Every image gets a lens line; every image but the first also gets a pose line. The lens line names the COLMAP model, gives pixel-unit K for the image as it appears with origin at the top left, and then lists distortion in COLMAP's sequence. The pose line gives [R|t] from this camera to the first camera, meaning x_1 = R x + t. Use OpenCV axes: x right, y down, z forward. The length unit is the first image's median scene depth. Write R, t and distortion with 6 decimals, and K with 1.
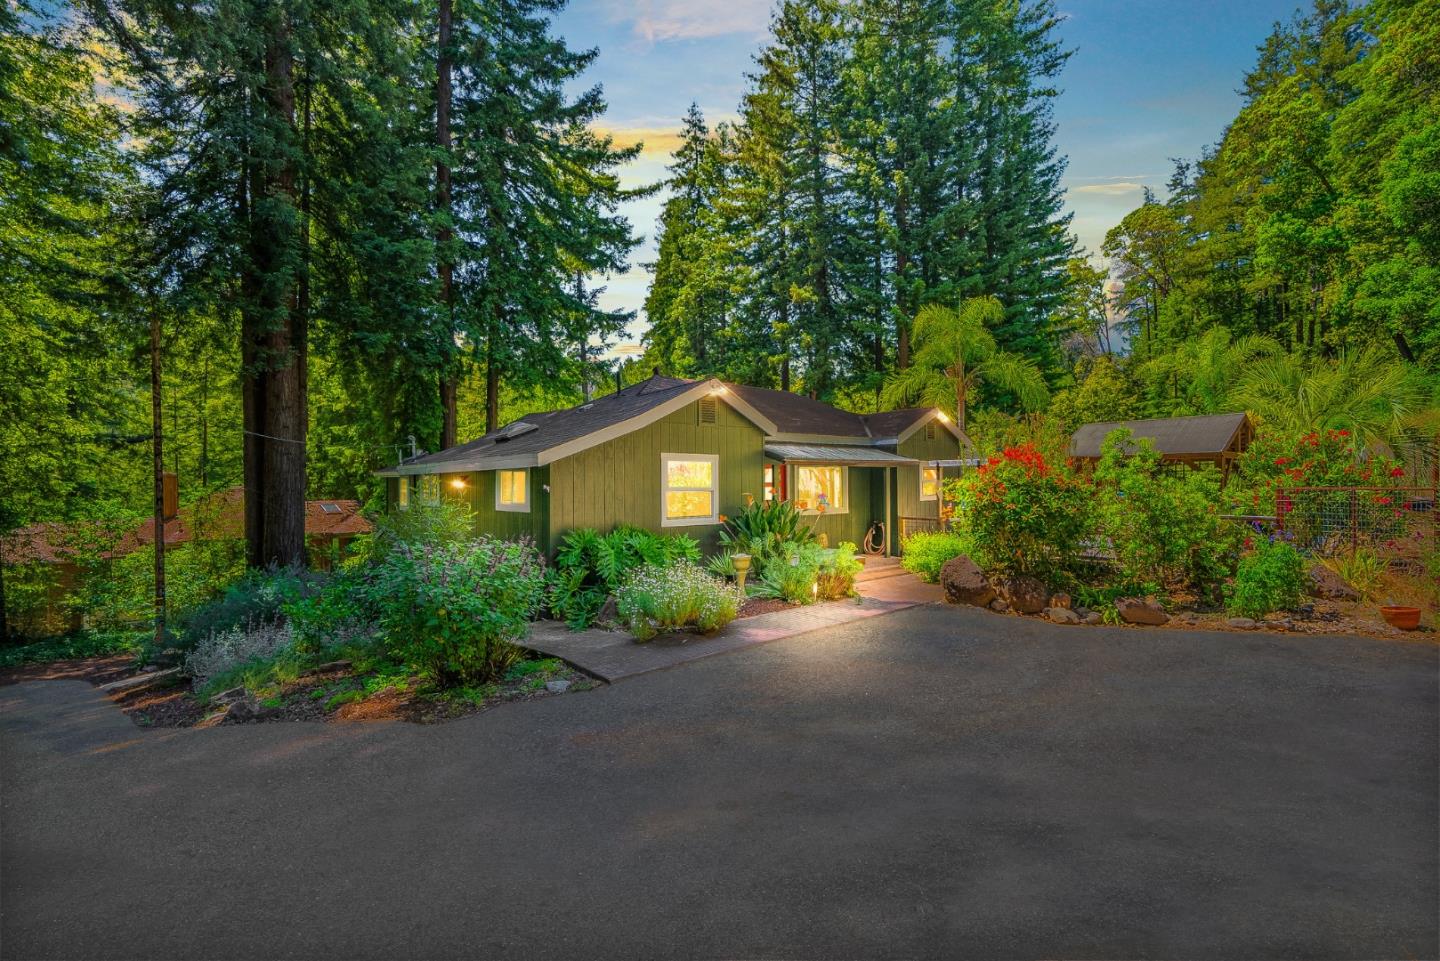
lens RADIAL K [[660.7, 0, 724.4], [0, 660.7, 467.9], [0, 0, 1]] dist [-0.010453, 0.004252]
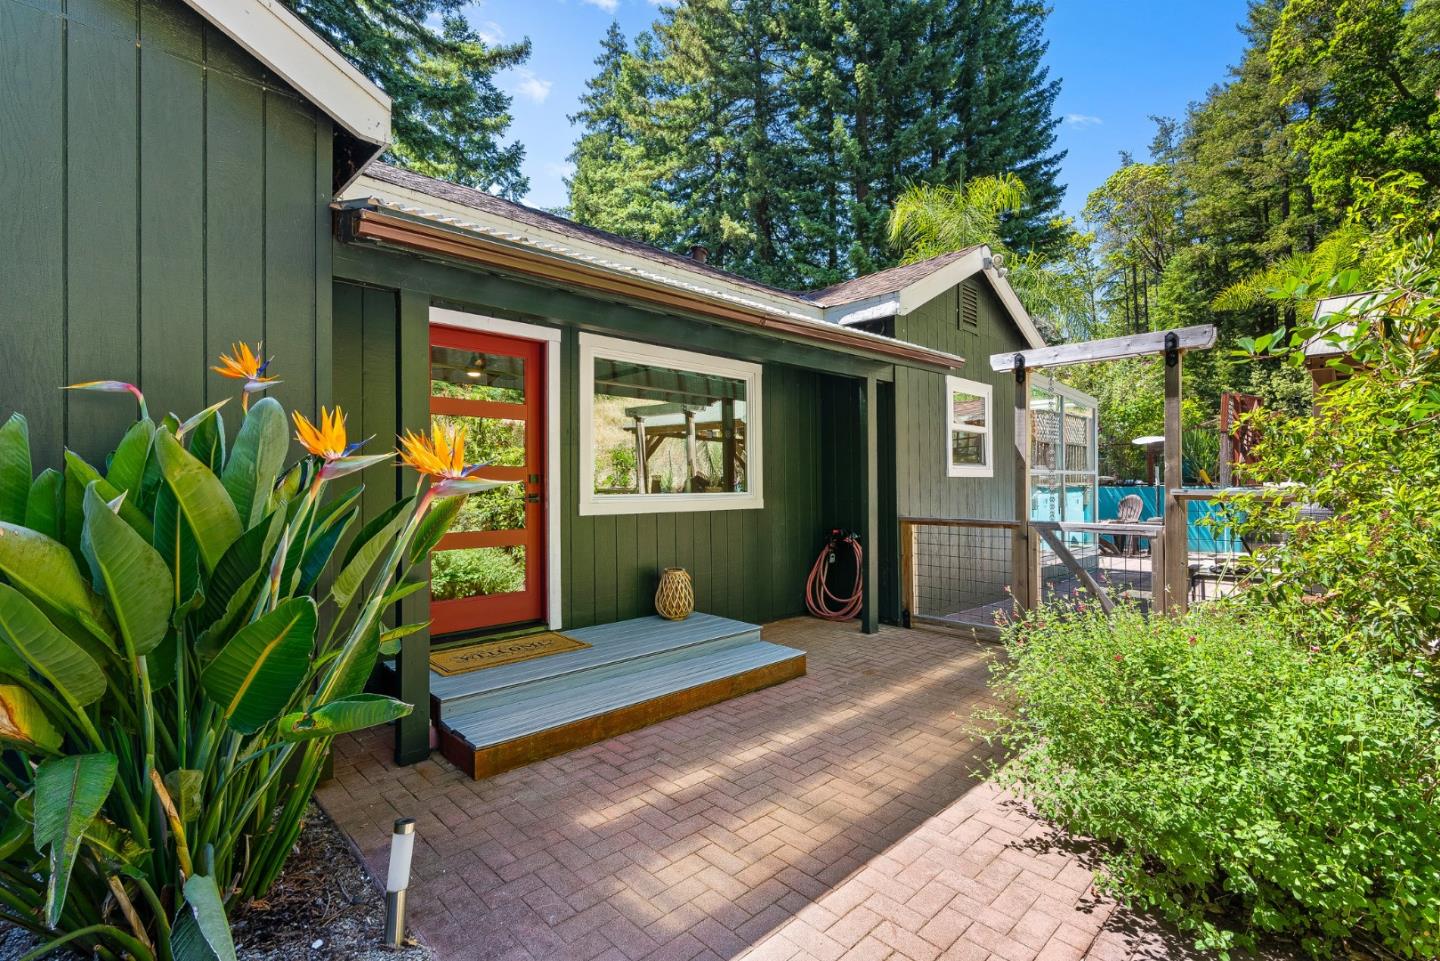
lens RADIAL K [[660.7, 0, 719.7], [0, 660.7, 485.3], [0, 0, 1]] dist [-0.010453, 0.004252]
pose [[0.998149, -0.004114, 0.060675, 0.044301], [0.002766, 0.999748, 0.022287, 0.015130], [-0.060751, -0.022078, 0.997909, 0.199806]]
